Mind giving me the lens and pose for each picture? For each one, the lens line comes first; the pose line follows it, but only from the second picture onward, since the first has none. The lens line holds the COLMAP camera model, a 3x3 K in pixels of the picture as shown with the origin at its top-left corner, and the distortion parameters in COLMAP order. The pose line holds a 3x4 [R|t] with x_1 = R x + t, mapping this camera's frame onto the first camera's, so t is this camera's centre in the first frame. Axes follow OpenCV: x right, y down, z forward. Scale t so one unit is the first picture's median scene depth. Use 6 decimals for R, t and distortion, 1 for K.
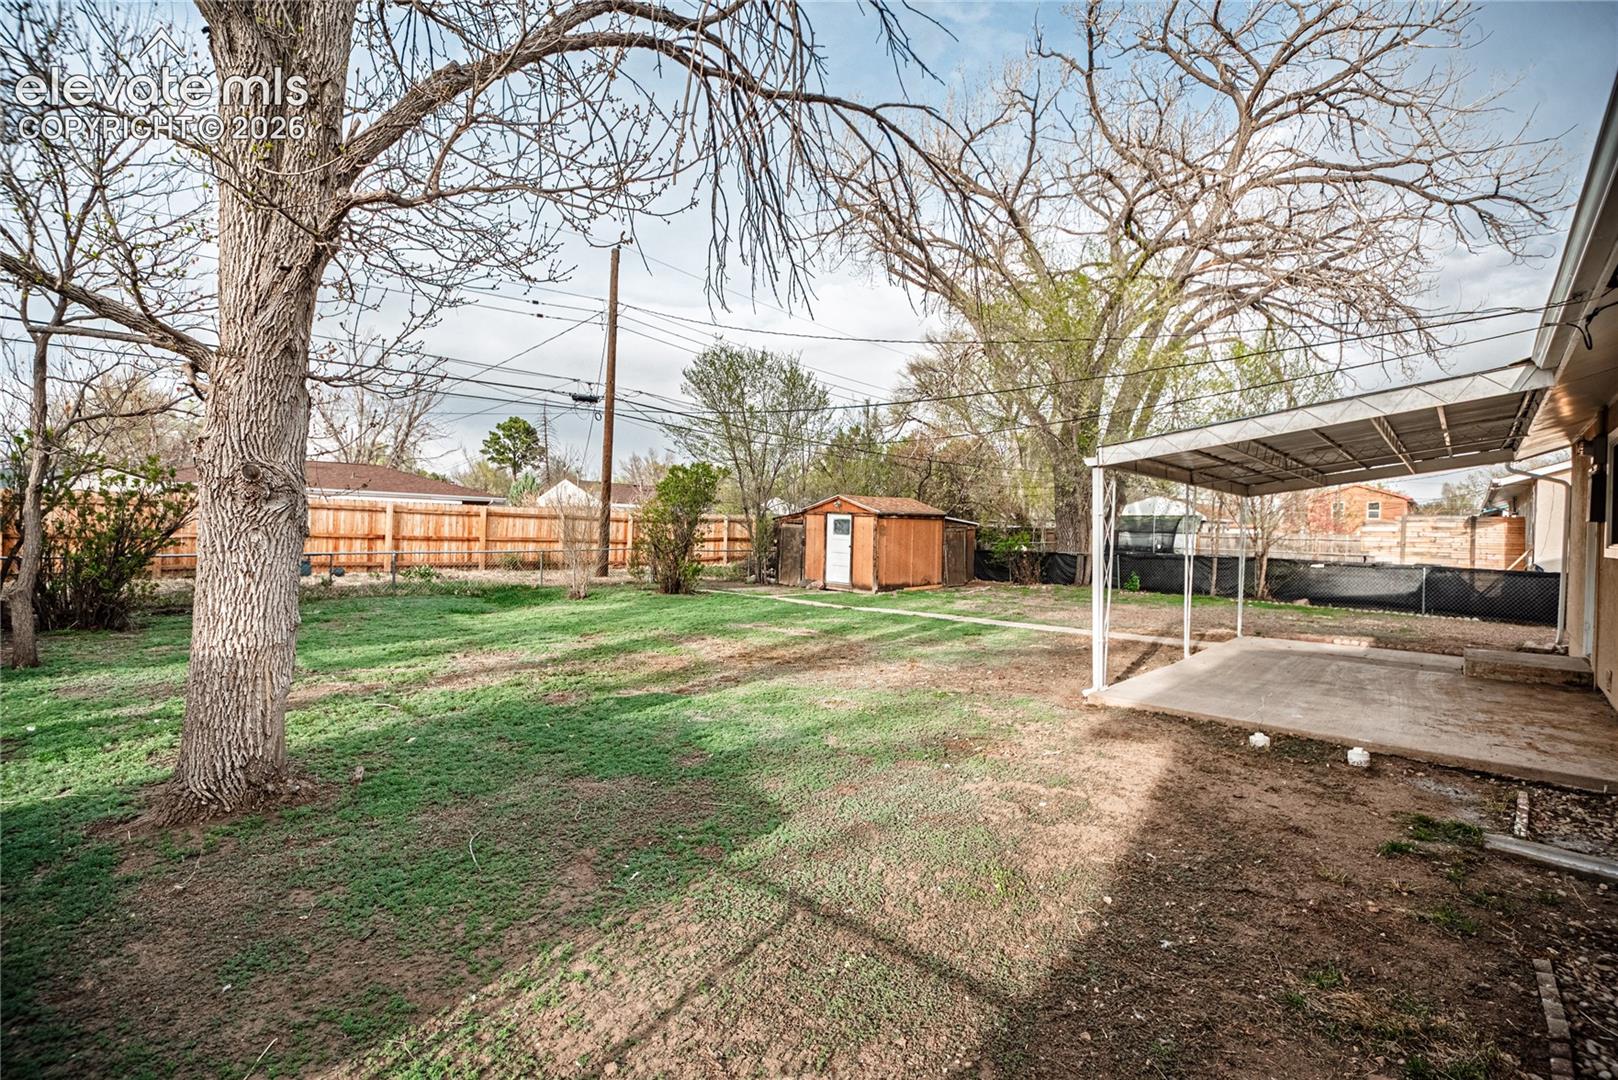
lens RADIAL K [[724.8, 0, 780.5], [0, 724.8, 530.9], [0, 0, 1]] dist [0.012461, -0.008820]
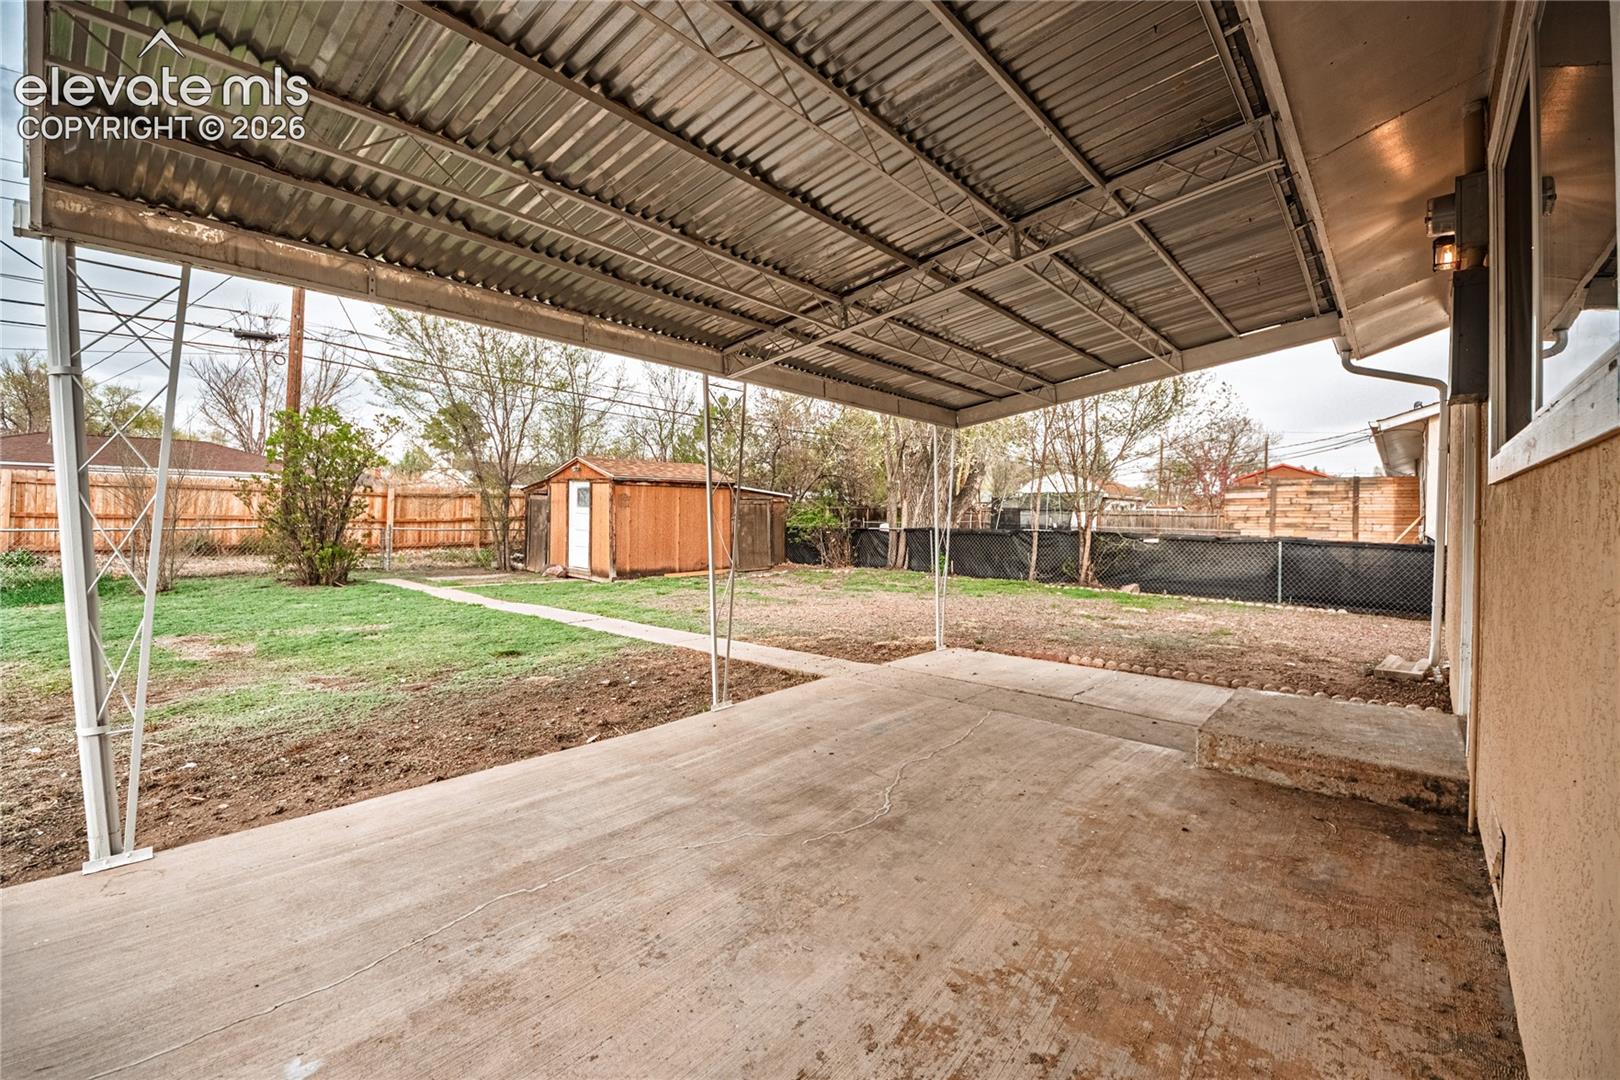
lens RADIAL K [[681.5, 0, 788.0], [0, 681.5, 520.5], [0, 0, 1]] dist [0.008410, 0.000179]
pose [[0.999612, -0.007663, 0.026778, 0.296088], [0.007512, 0.999955, 0.005738, 0.017494], [-0.026821, -0.005534, 0.999625, 0.254301]]
